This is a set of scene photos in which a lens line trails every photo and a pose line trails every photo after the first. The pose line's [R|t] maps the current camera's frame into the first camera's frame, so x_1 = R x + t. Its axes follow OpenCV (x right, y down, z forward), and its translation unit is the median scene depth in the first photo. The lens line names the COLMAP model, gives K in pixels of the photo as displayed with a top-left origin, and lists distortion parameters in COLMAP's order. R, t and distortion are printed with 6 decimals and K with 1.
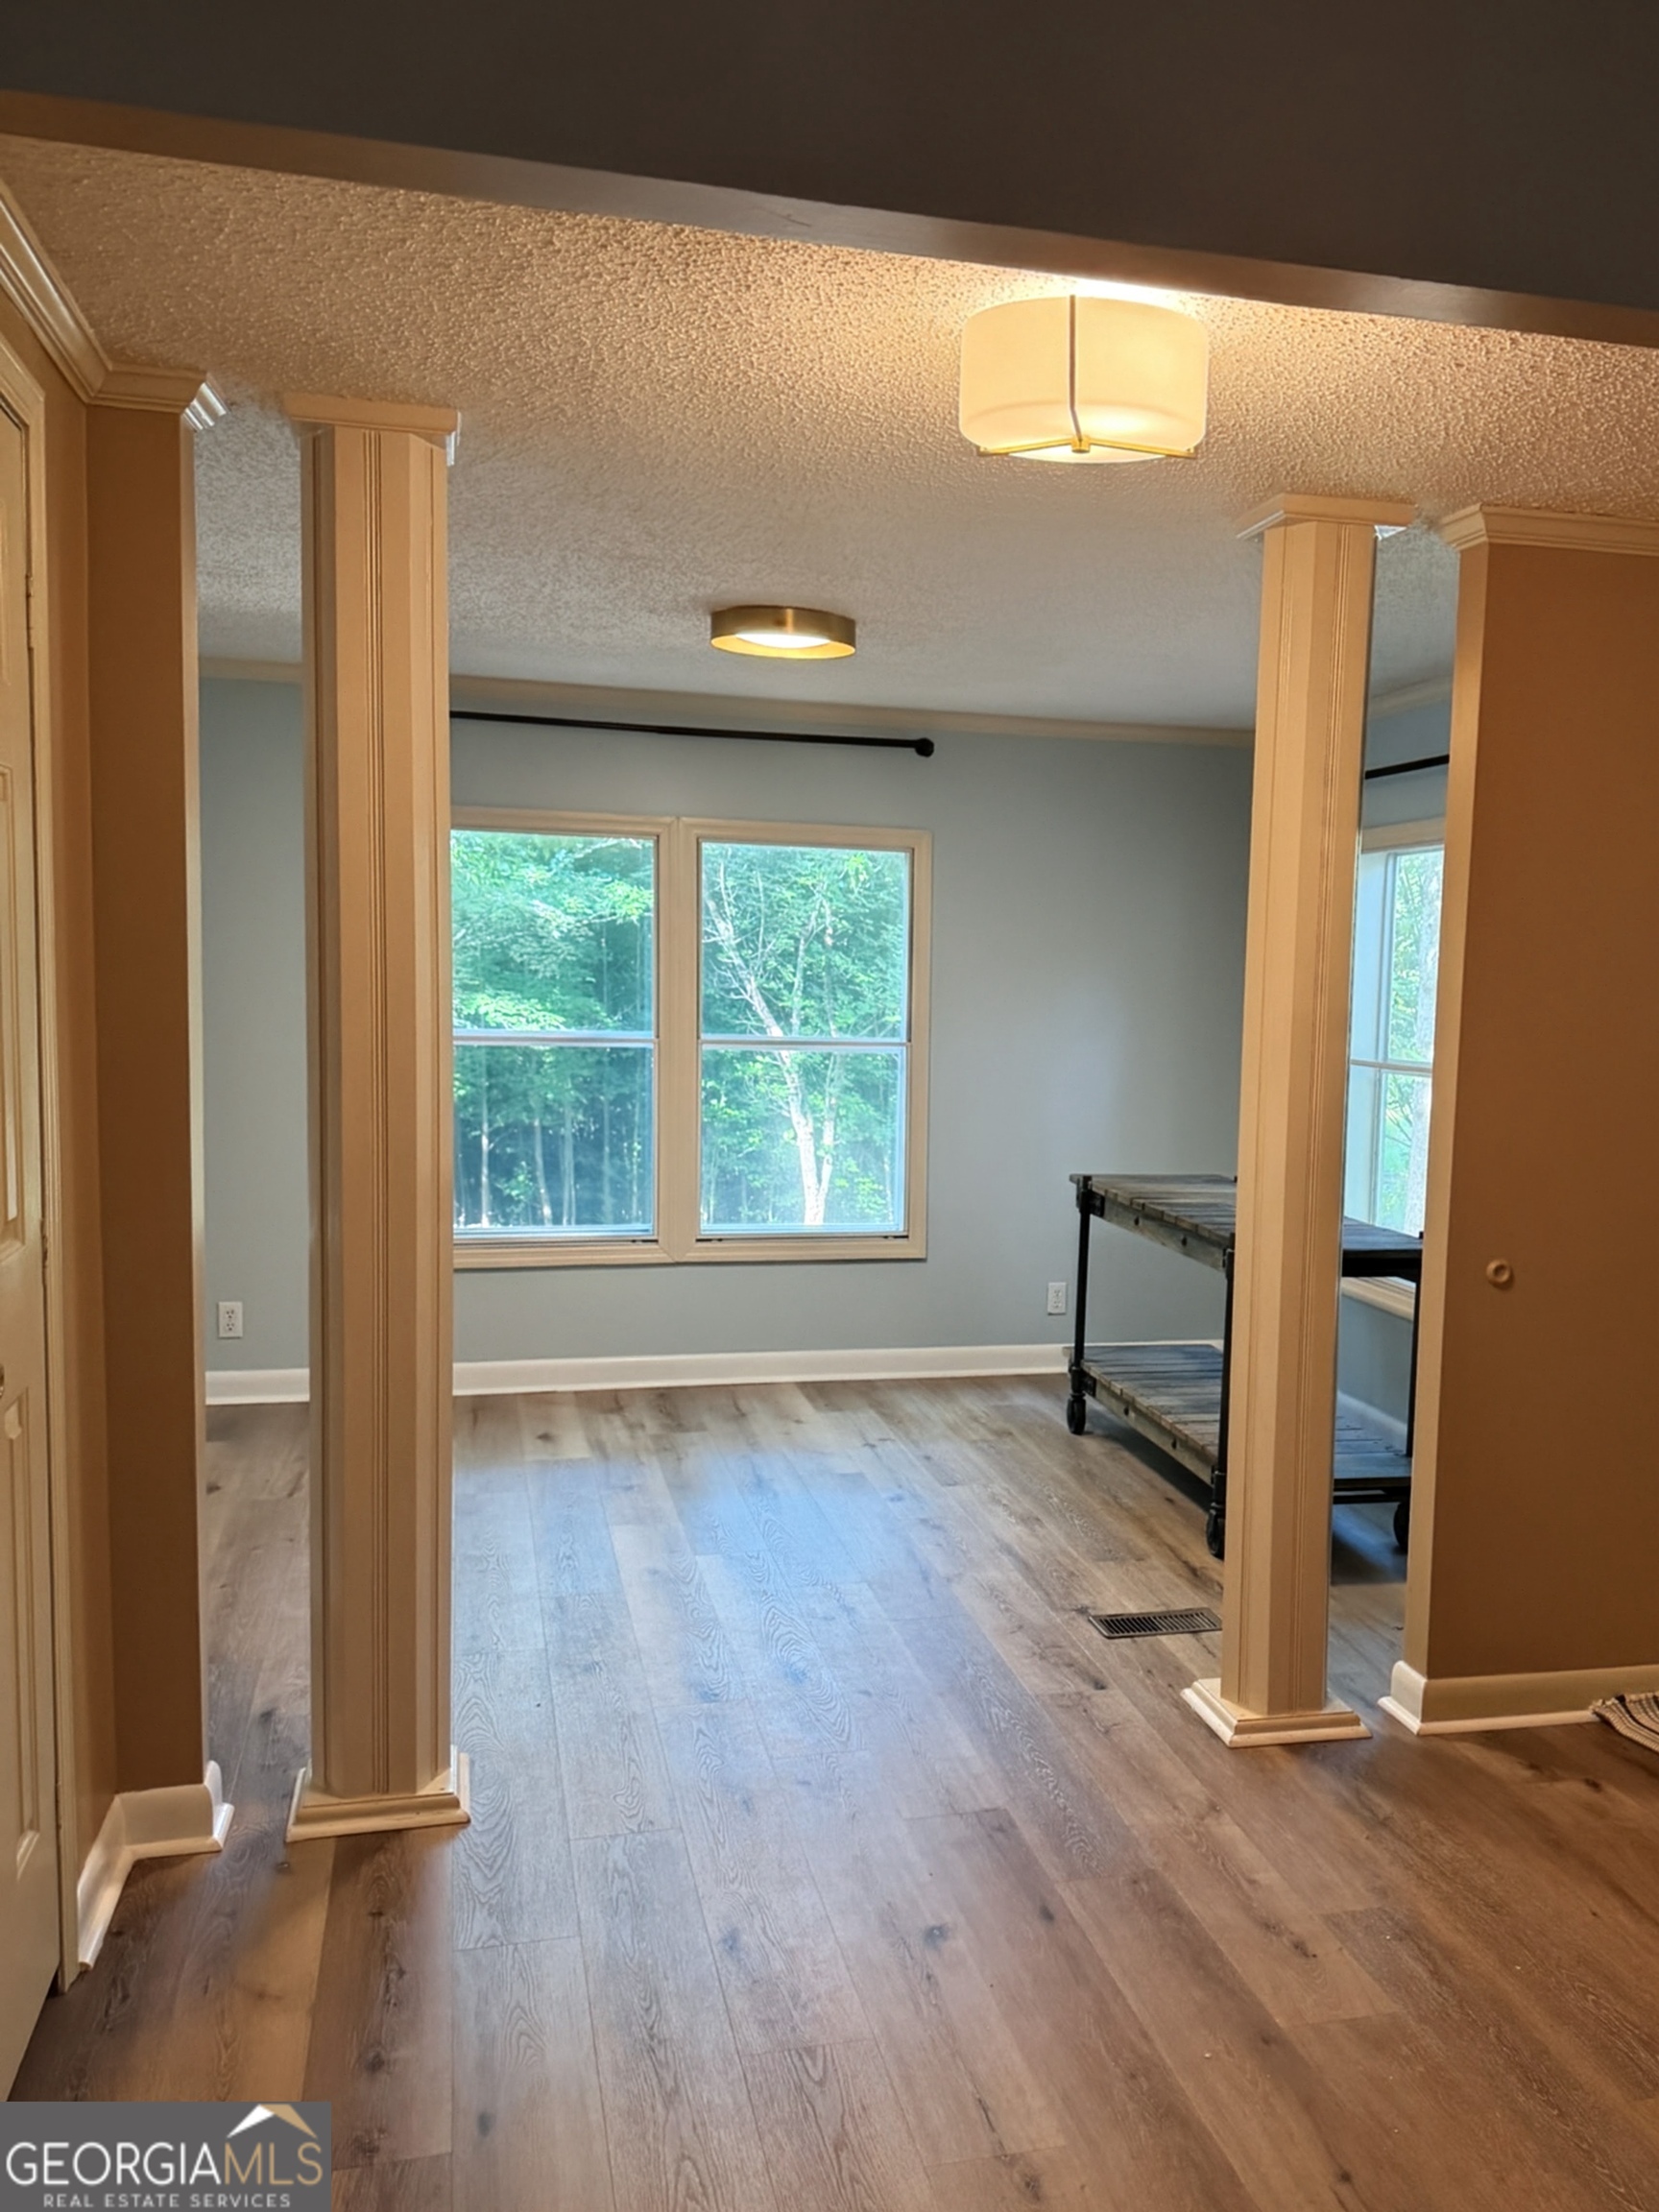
lens RADIAL K [[1554.5, 0, 829.5], [0, 1554.5, 1106.0], [0, 0, 1]] dist [0.000588, 0.000009]
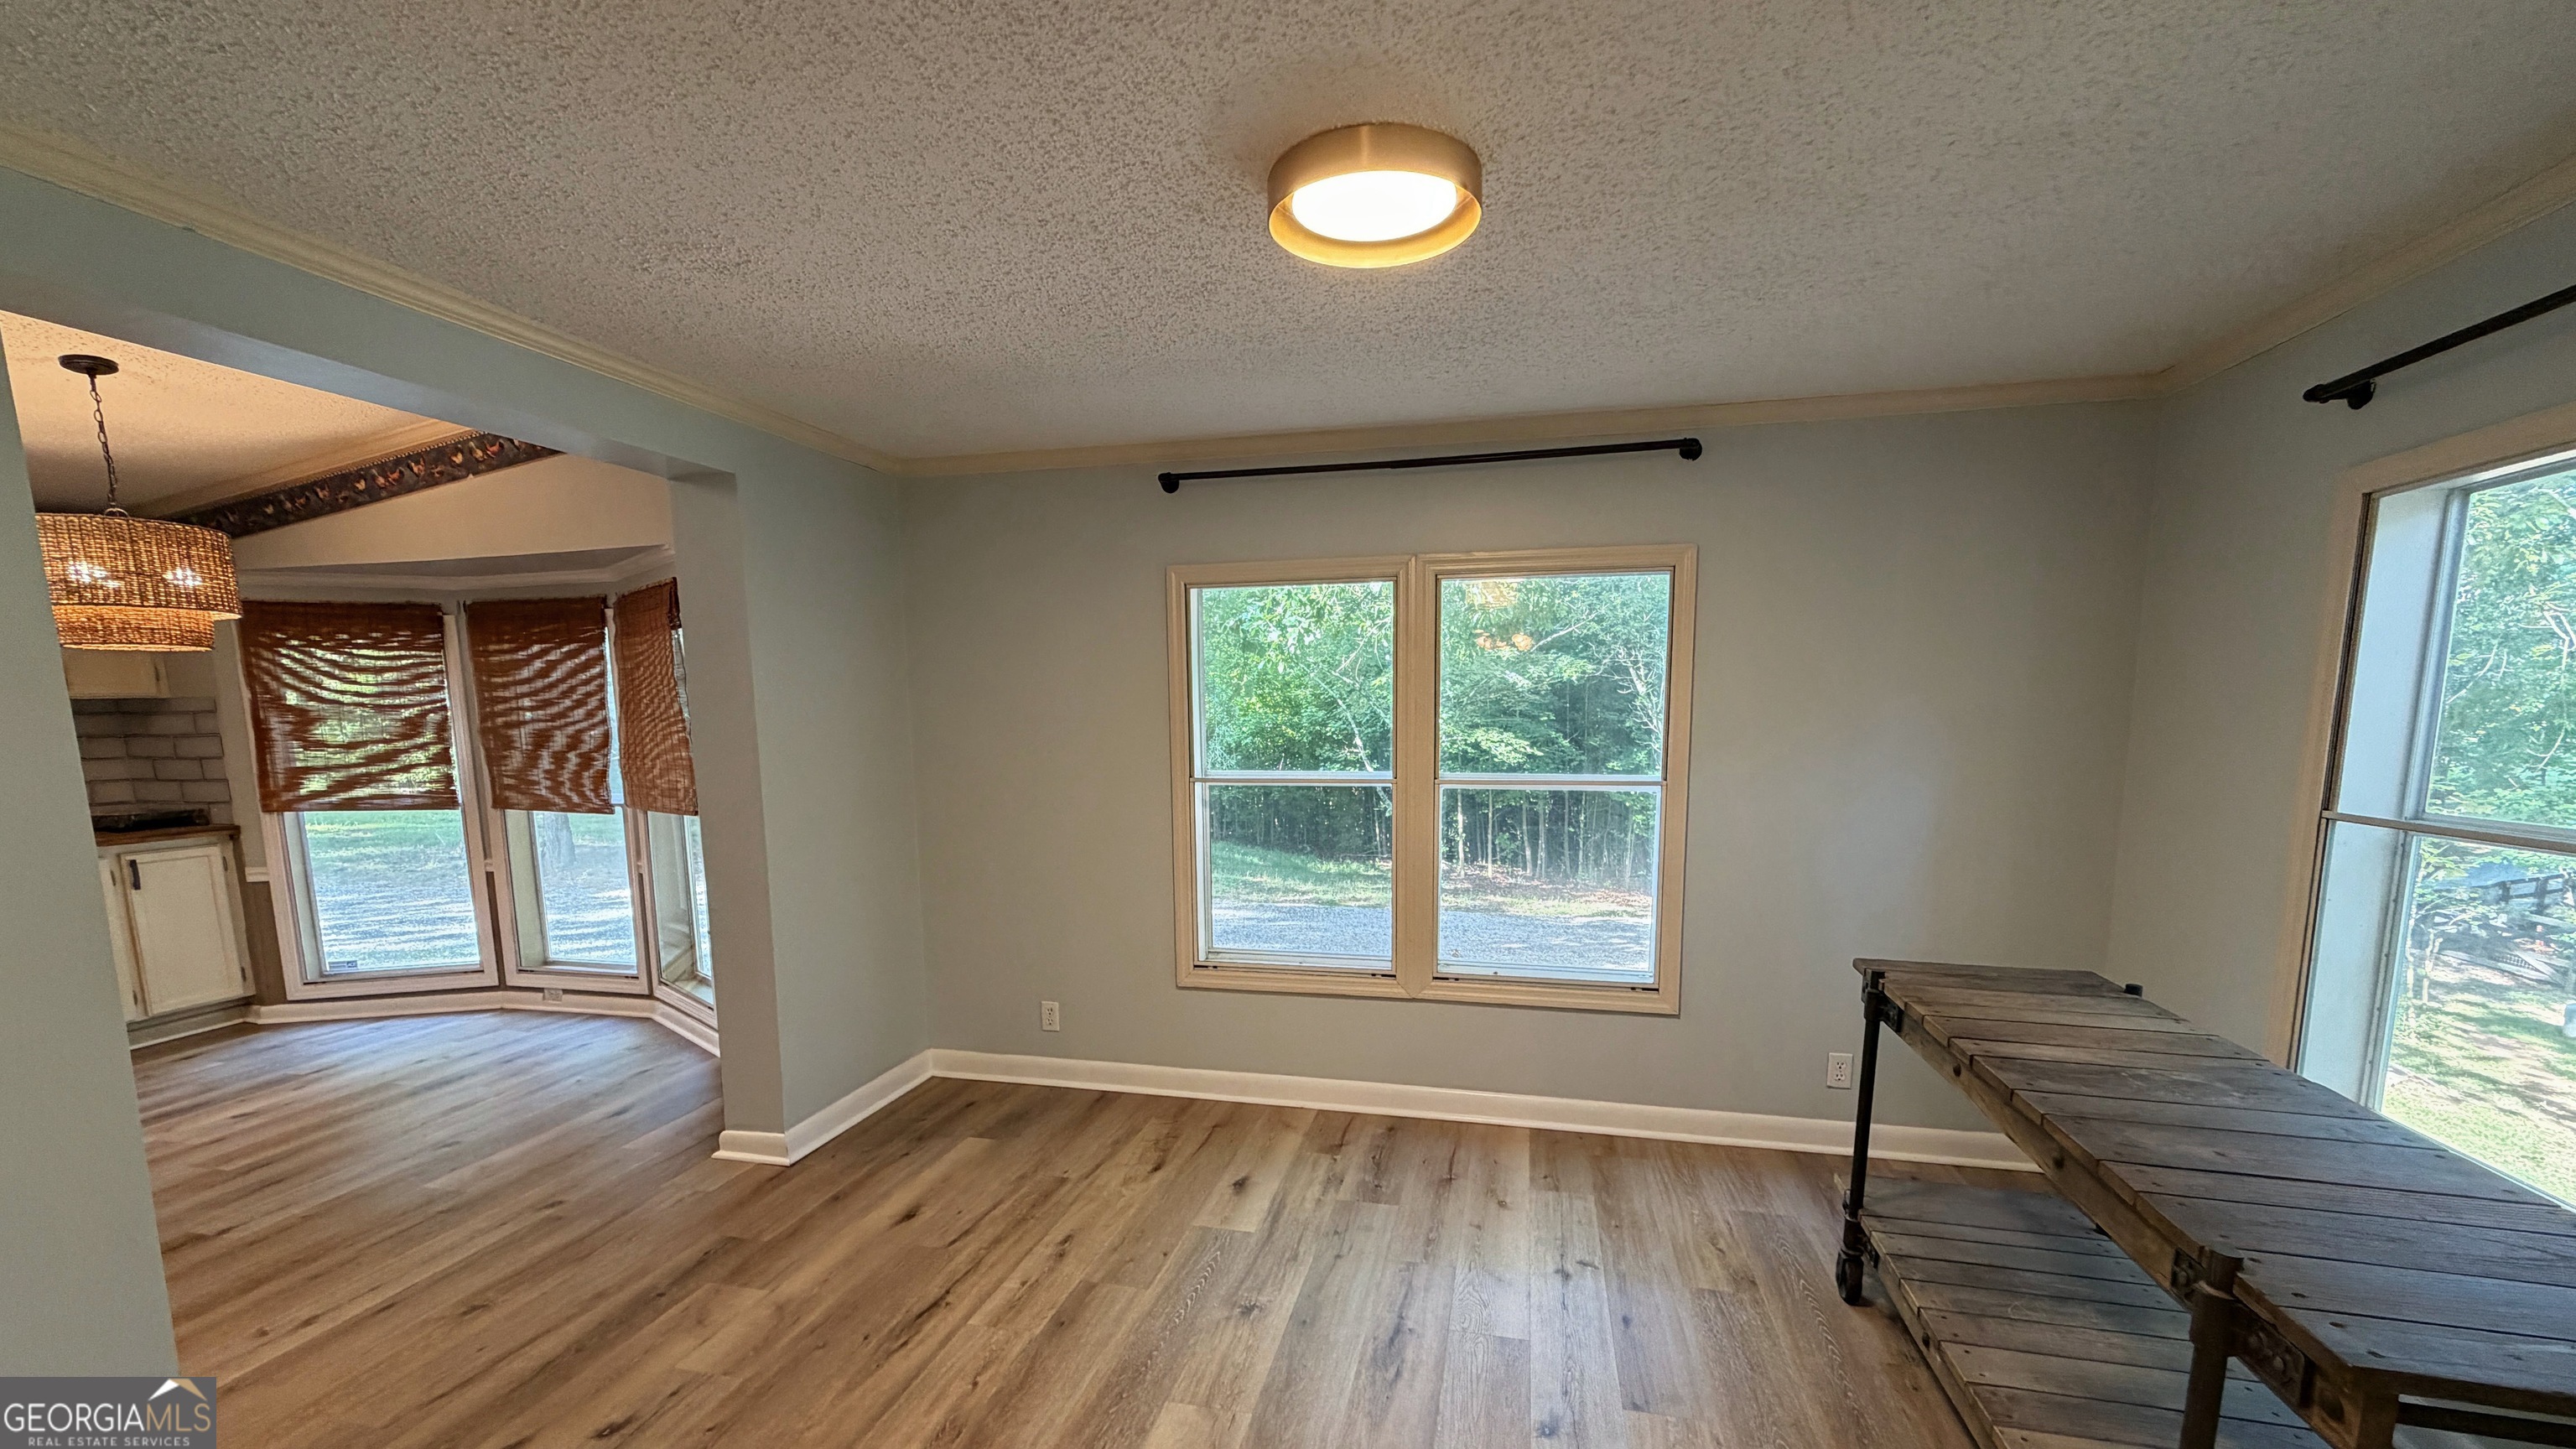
lens RADIAL K [[984.3, 0, 1282.9], [0, 984.3, 855.5], [0, 0, 1]] dist [-0.000050, -0.000026]
pose [[0.922193, 0.024835, -0.385932, 0.079766], [-0.004350, 0.998539, 0.053862, -0.031338], [0.386706, -0.047993, 0.920954, 0.437393]]
